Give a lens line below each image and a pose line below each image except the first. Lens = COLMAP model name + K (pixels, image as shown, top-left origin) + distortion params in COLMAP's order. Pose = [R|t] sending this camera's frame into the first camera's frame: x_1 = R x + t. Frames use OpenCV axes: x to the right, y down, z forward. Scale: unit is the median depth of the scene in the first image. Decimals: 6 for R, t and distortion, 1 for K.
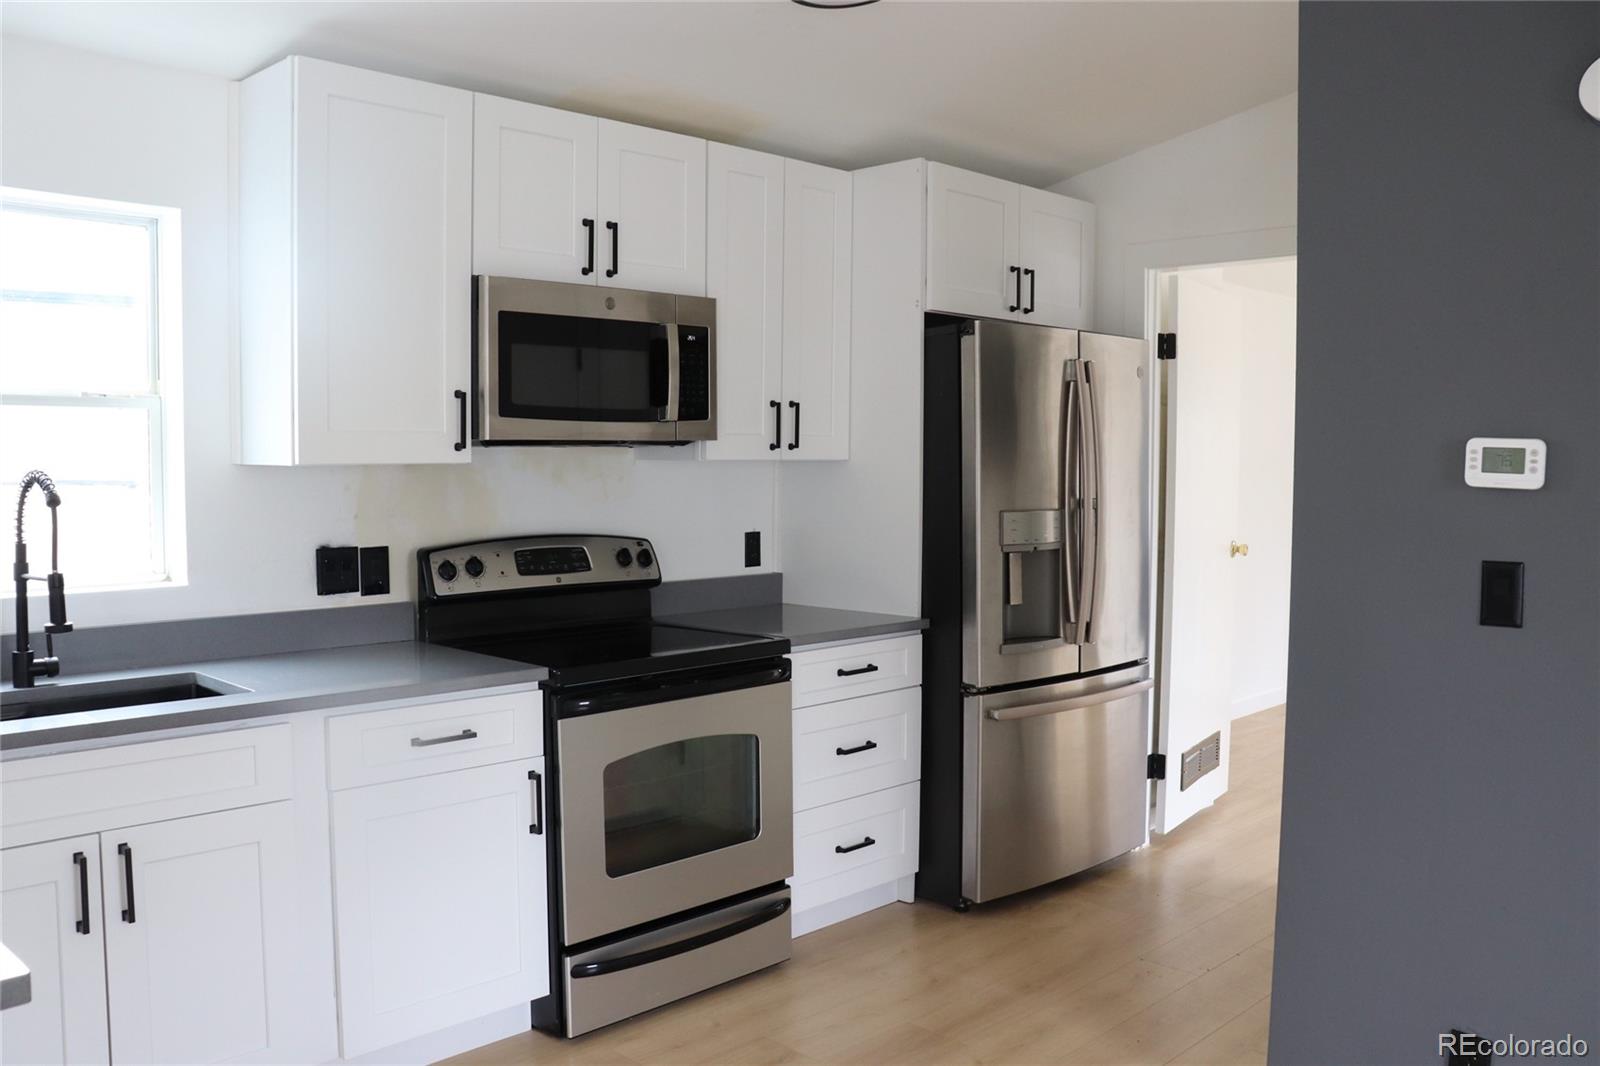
lens RADIAL K [[1324.8, 0, 800.0], [0, 1324.8, 533.0], [0, 0, 1]] dist [-0.164694, 0.163860]
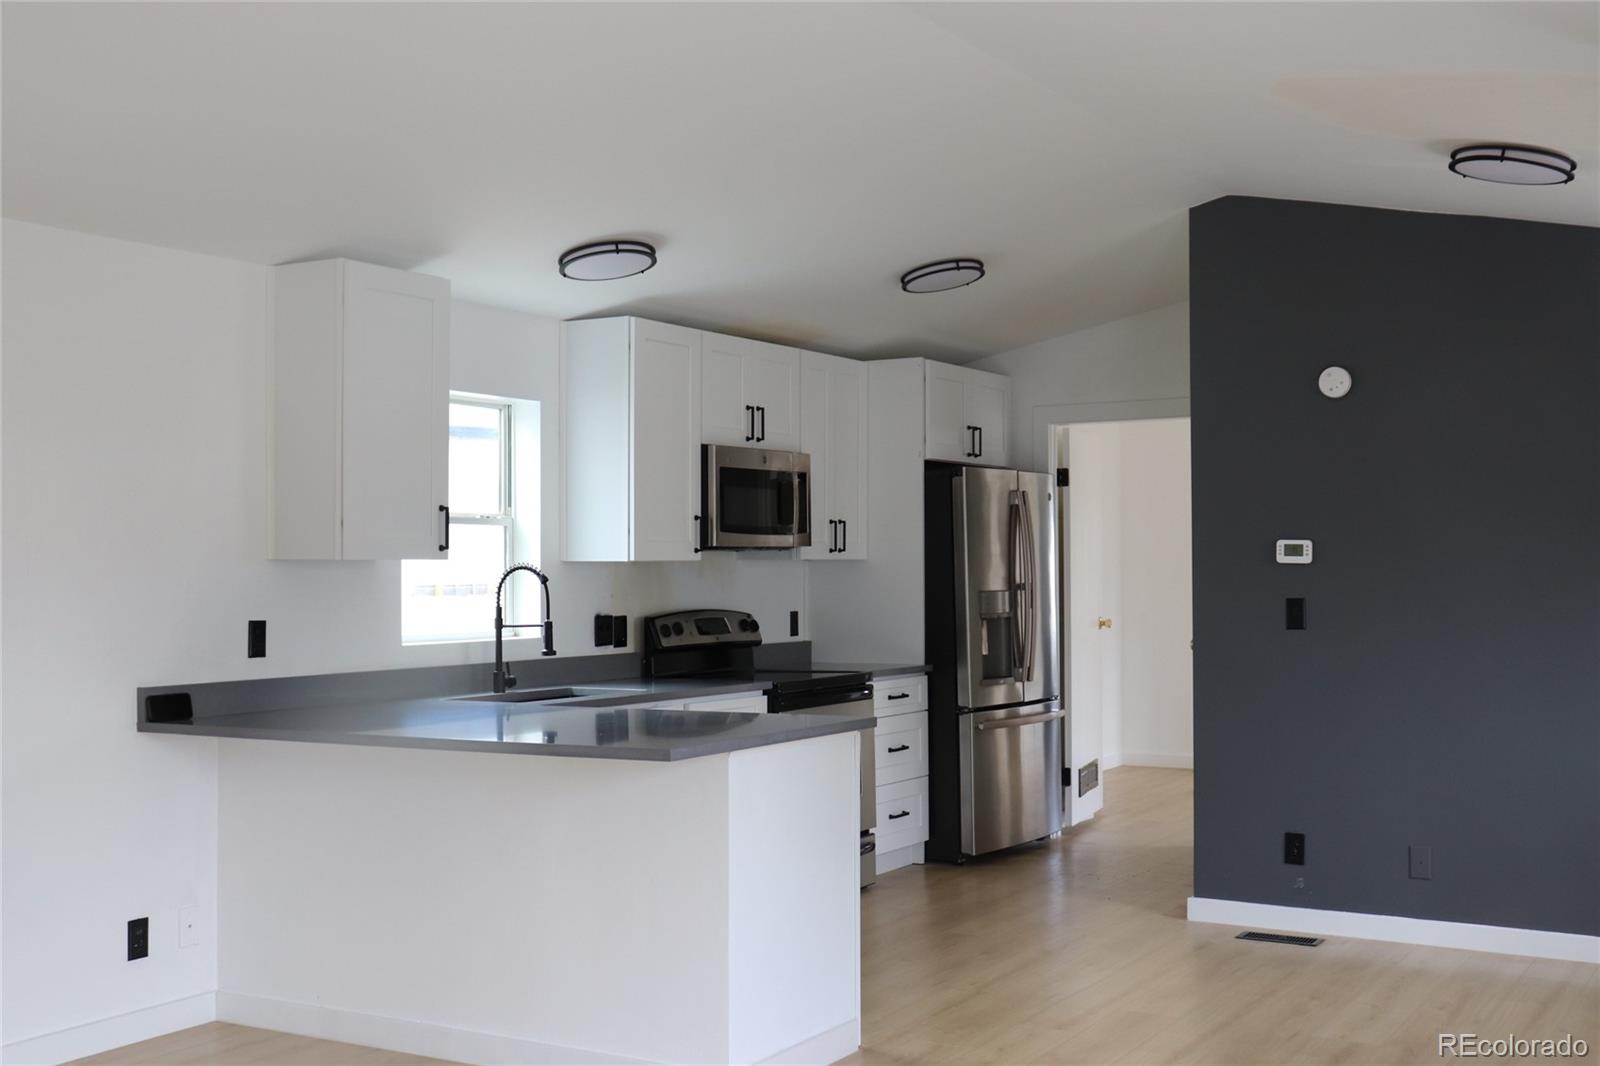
lens RADIAL K [[1877.4, 0, 796.9], [0, 1877.4, 534.7], [0, 0, 1]] dist [-0.000080, -0.009504]
pose [[0.967917, -0.005556, 0.251210, -0.619139], [0.025025, 0.996917, -0.074371, 0.077326], [-0.250022, 0.078272, 0.965071, -1.083321]]
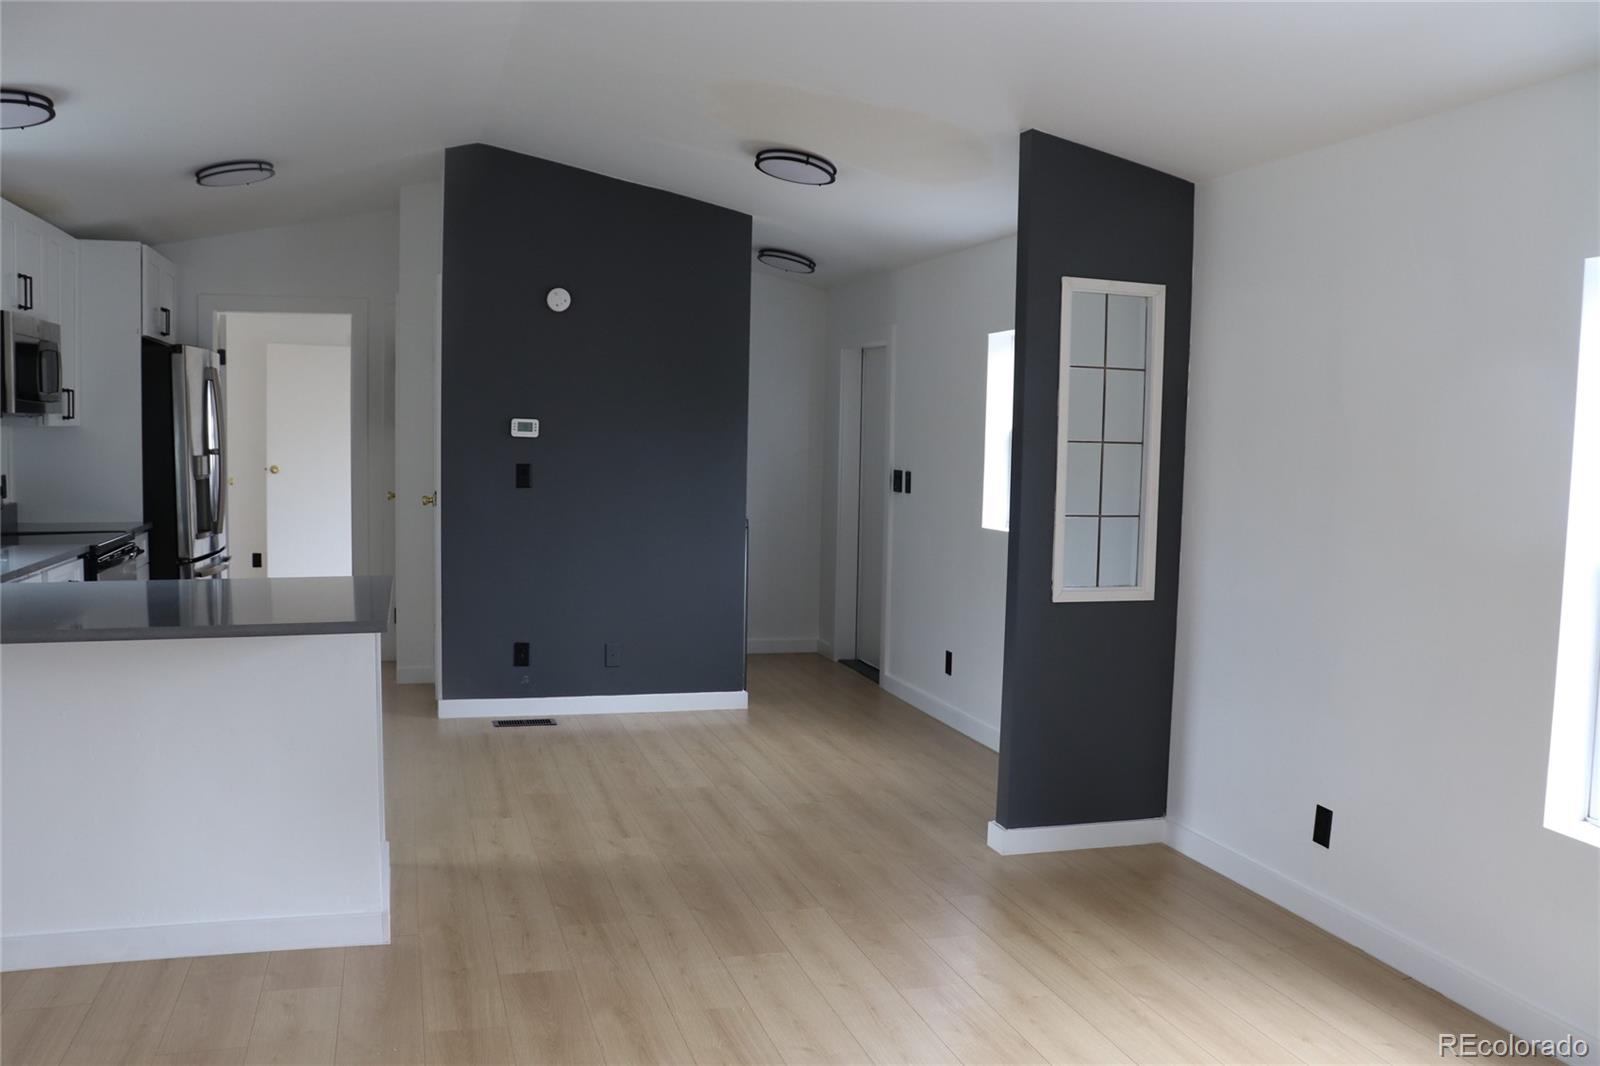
lens RADIAL K [[1324.8, 0, 800.0], [0, 1324.8, 533.0], [0, 0, 1]] dist [-0.164694, 0.163860]
pose [[0.460186, -0.063942, 0.885517, -1.019526], [0.038837, 0.997898, 0.051874, 0.028438], [-0.886973, 0.010519, 0.461702, -0.498281]]
